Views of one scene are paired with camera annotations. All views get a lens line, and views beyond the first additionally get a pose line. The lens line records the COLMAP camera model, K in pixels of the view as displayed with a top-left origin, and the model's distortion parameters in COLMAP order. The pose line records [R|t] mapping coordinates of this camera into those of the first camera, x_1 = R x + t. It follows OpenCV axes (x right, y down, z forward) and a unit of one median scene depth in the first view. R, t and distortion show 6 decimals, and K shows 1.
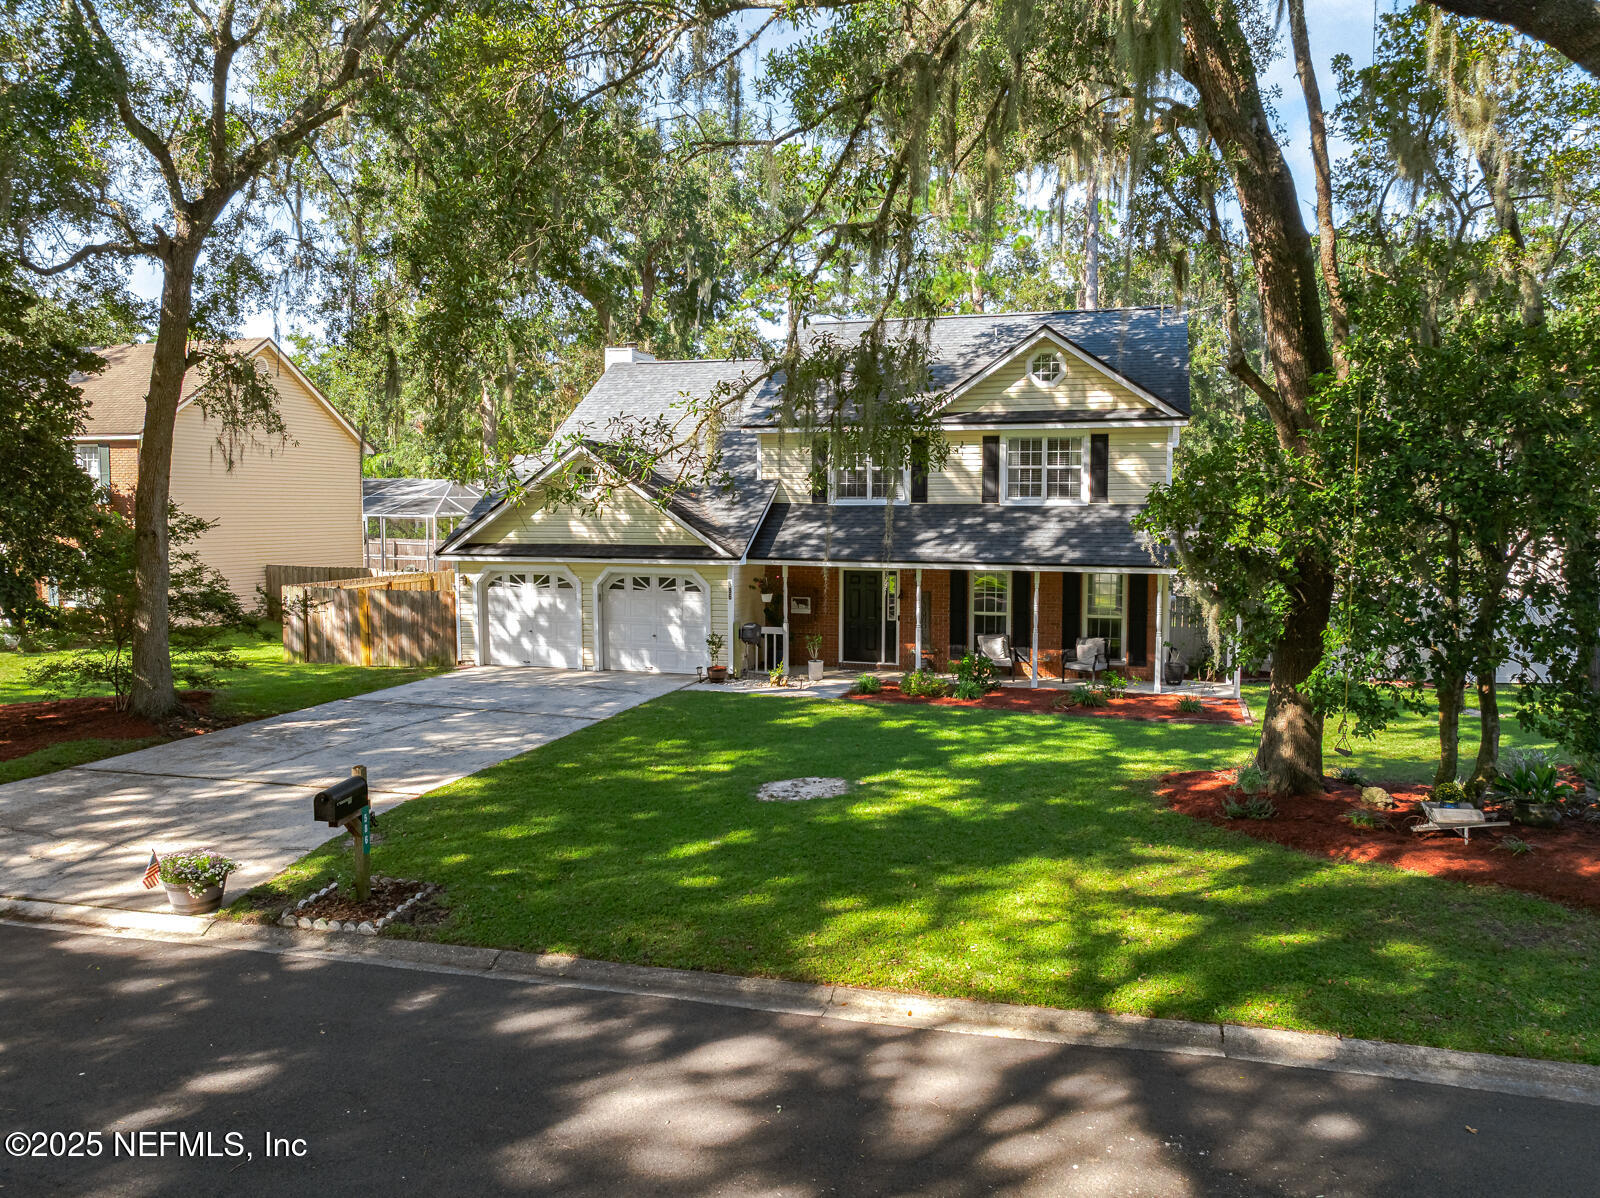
lens RADIAL K [[1135.7, 0, 804.4], [0, 1135.7, 600.7], [0, 0, 1]] dist [-0.027429, 0.013824]
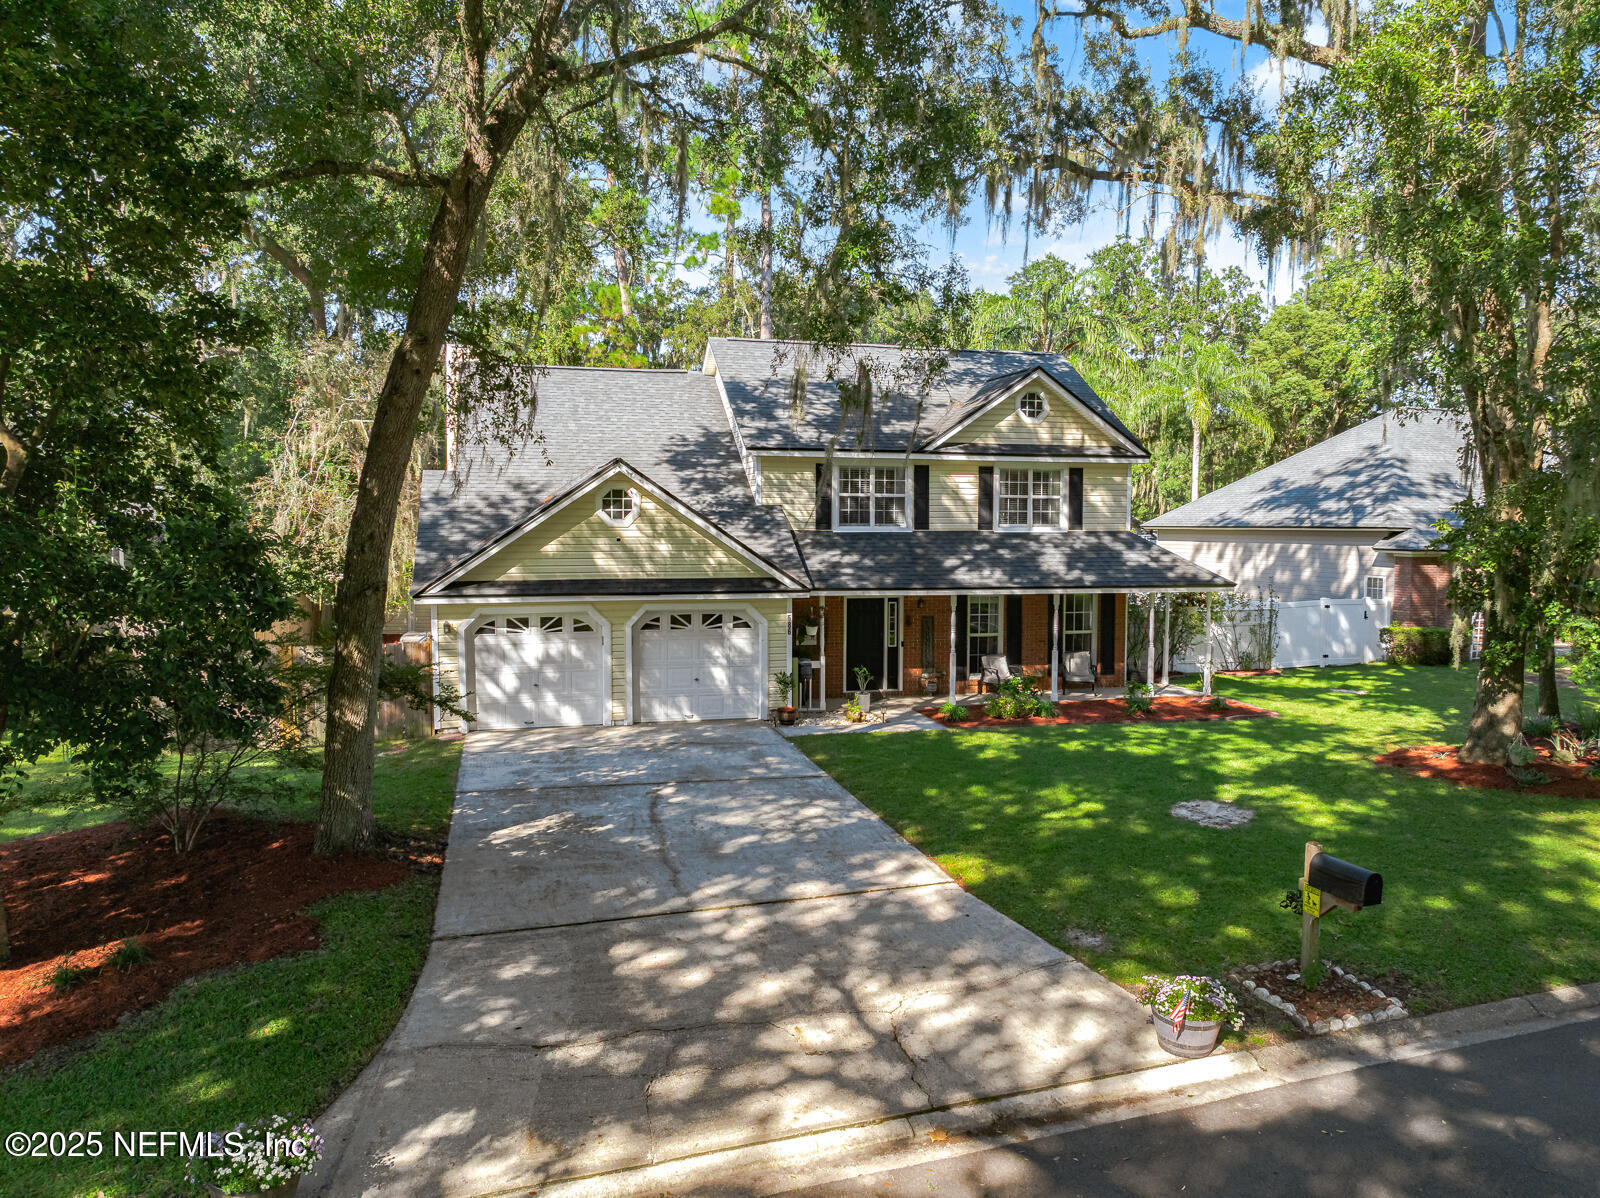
lens RADIAL K [[1135.7, 0, 804.4], [0, 1135.7, 600.7], [0, 0, 1]] dist [-0.027429, 0.013824]
pose [[0.839463, -0.037297, 0.542136, -0.551049], [0.043090, 0.999069, 0.002011, -0.029862], [-0.541706, 0.021673, 0.840289, 0.207002]]
